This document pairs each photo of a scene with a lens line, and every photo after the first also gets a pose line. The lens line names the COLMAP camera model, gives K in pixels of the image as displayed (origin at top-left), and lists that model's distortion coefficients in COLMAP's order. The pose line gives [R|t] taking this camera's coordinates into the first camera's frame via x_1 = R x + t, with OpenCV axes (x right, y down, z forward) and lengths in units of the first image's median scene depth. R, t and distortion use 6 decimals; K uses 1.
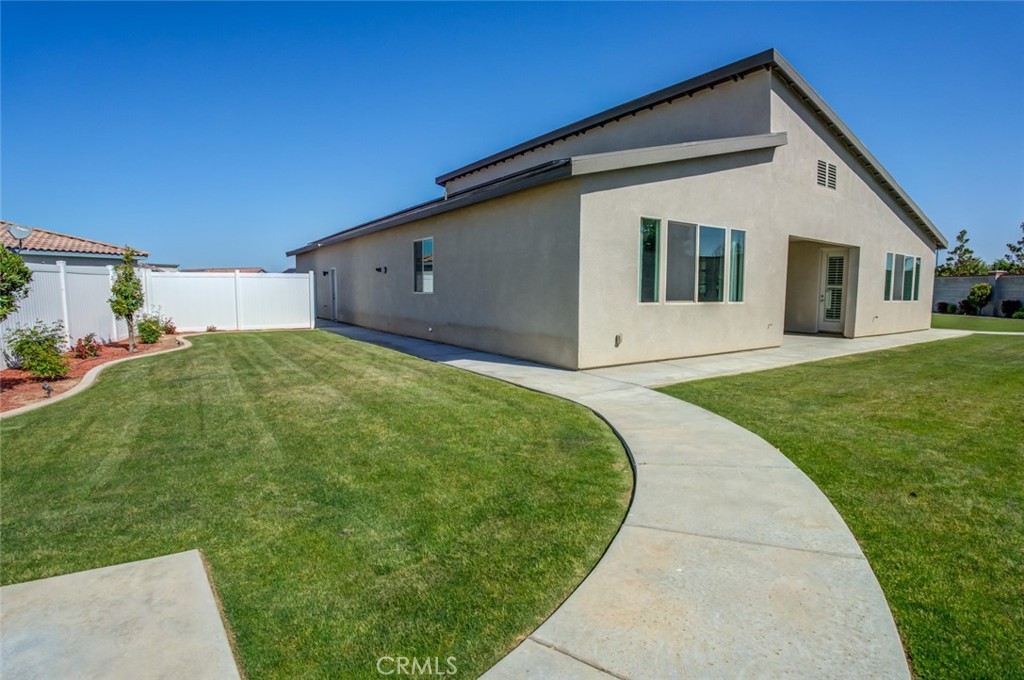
lens RADIAL K [[499.2, 0, 516.7], [0, 499.2, 344.6], [0, 0, 1]] dist [-0.112568, 0.025342]
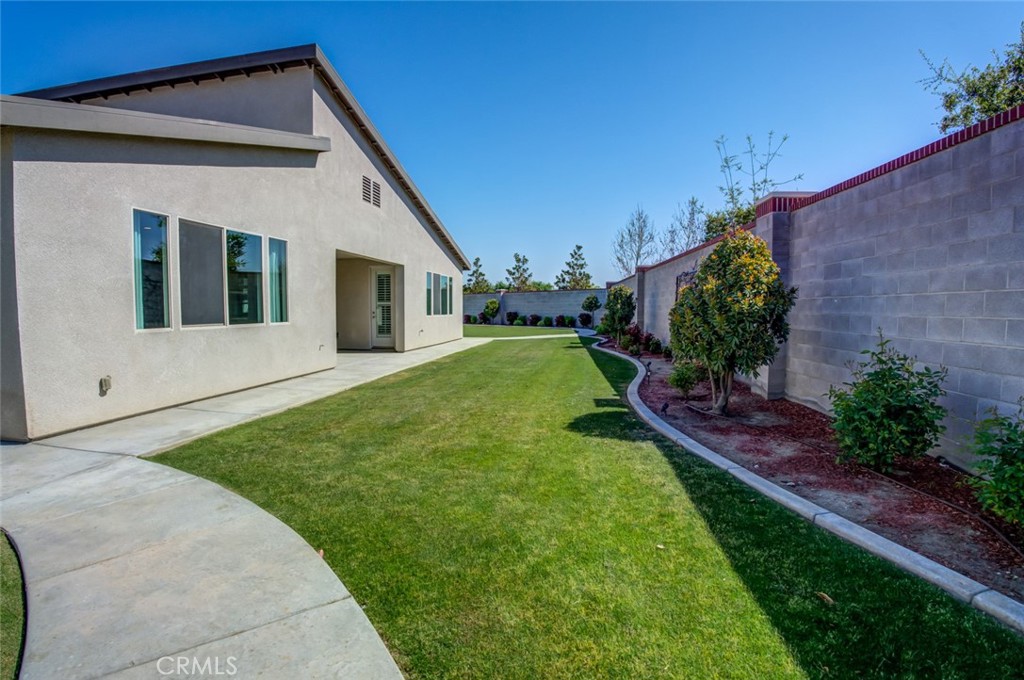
lens RADIAL K [[499.2, 0, 516.7], [0, 499.2, 344.6], [0, 0, 1]] dist [-0.112568, 0.025342]
pose [[0.664186, -0.056187, 0.745453, 0.090006], [0.083957, 0.996469, 0.000303, -0.014333], [-0.742838, 0.062384, 0.666559, 0.127075]]
